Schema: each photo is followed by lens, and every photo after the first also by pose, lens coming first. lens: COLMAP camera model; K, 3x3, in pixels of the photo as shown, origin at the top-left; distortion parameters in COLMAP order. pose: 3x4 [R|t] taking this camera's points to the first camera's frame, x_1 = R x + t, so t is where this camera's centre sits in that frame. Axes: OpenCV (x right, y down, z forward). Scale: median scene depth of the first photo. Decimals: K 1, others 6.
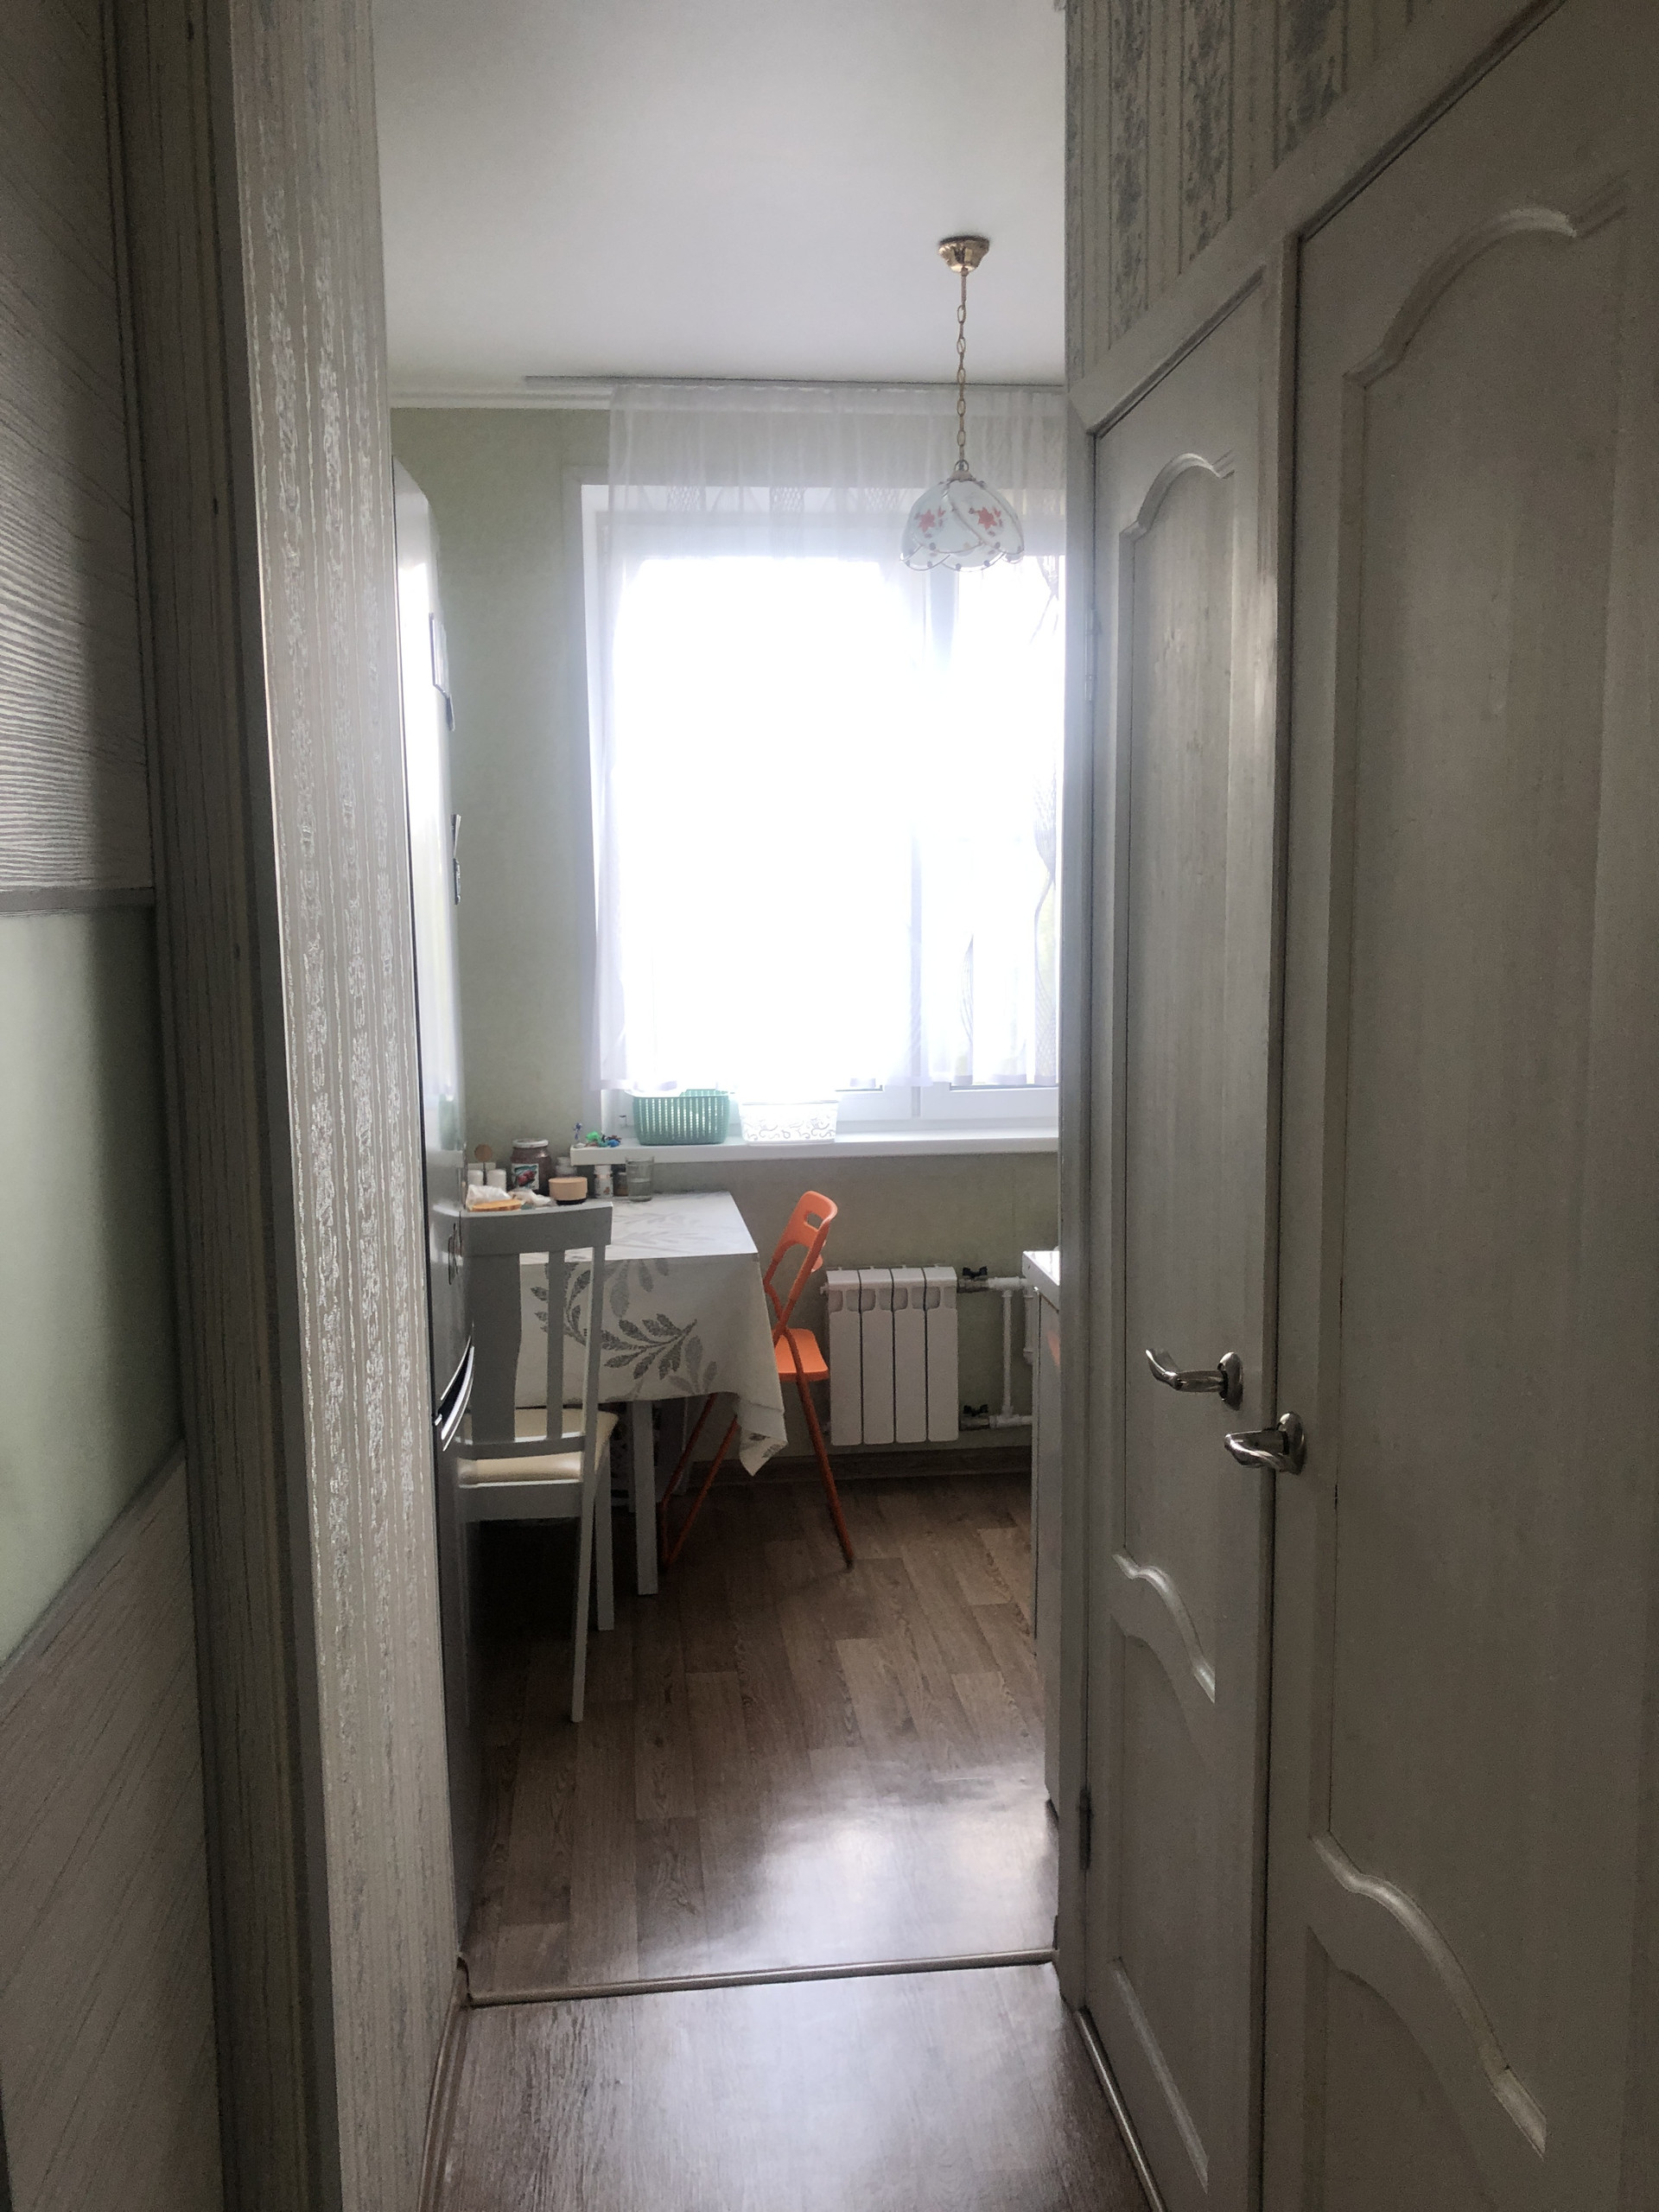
lens RADIAL K [[1792.0, 0, 829.5], [0, 1792.0, 1106.0], [0, 0, 1]] dist [0.011582, 0.029757]
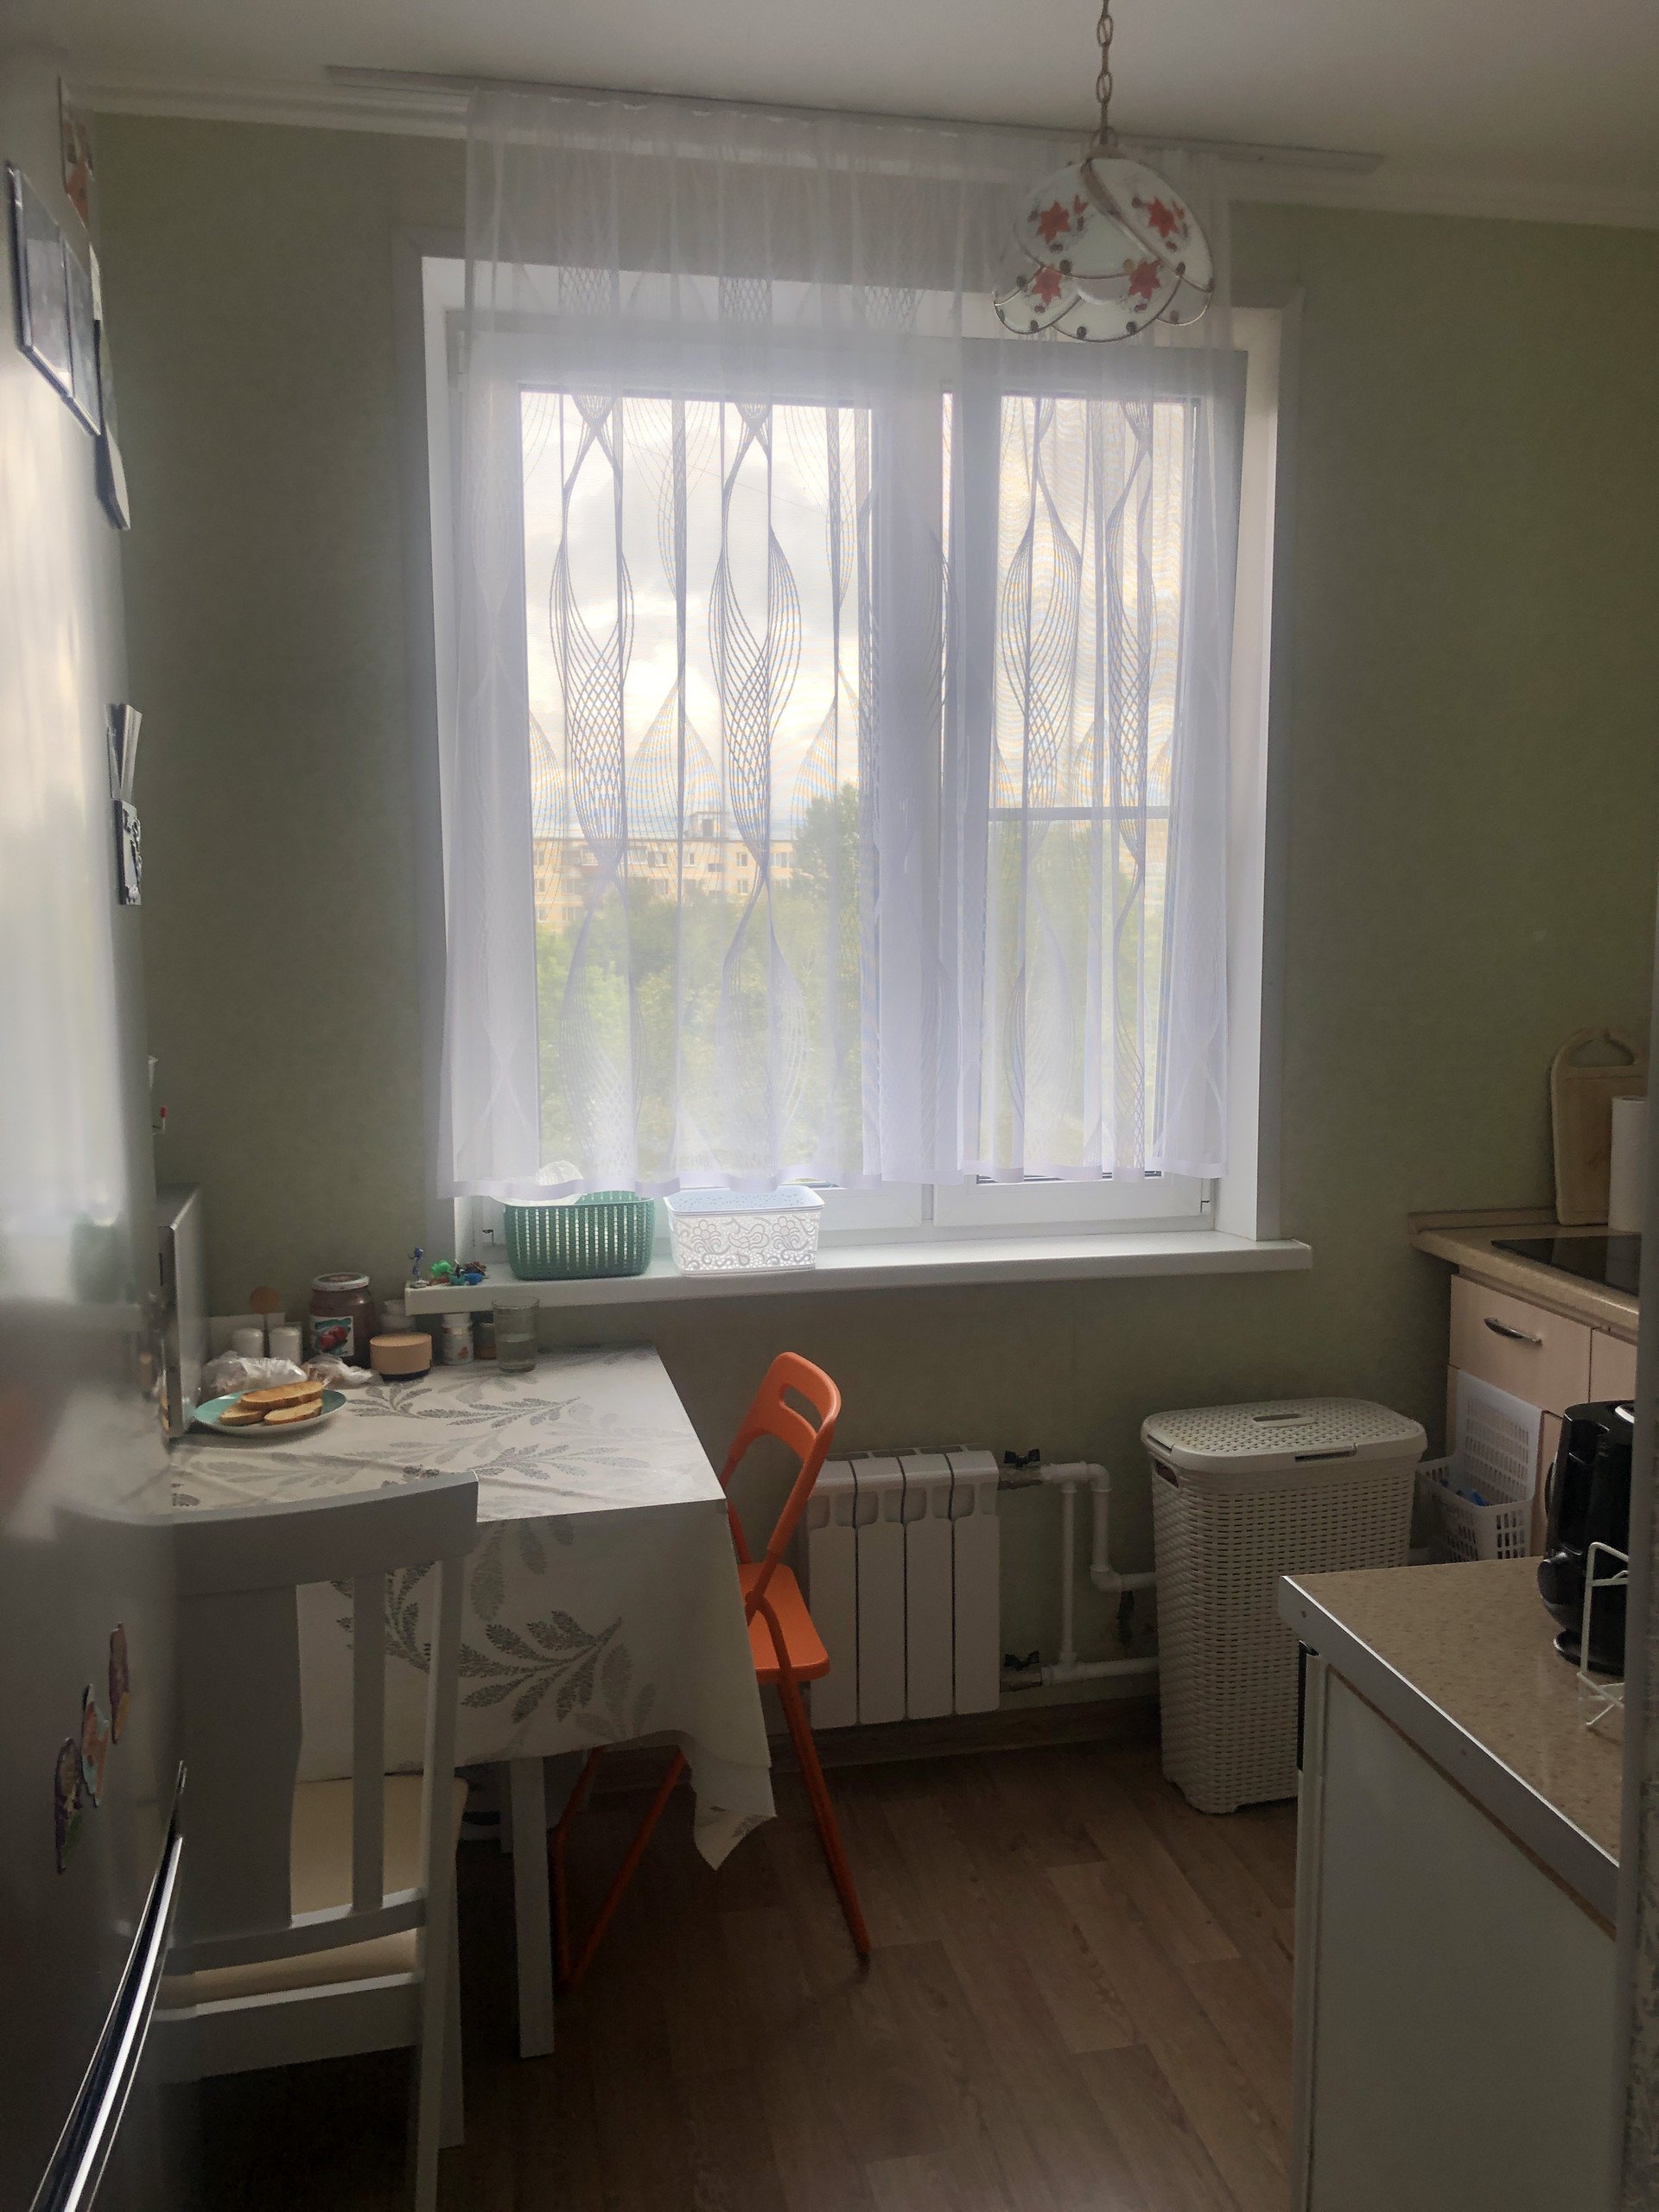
lens RADIAL K [[1797.5, 0, 892.9], [0, 1797.5, 1075.0], [0, 0, 1]] dist [0.006445, -0.073871]
pose [[0.993732, -0.004829, 0.111682, -0.043695], [0.007218, 0.999753, -0.020997, -0.038645], [-0.111553, 0.021671, 0.993522, 0.348024]]
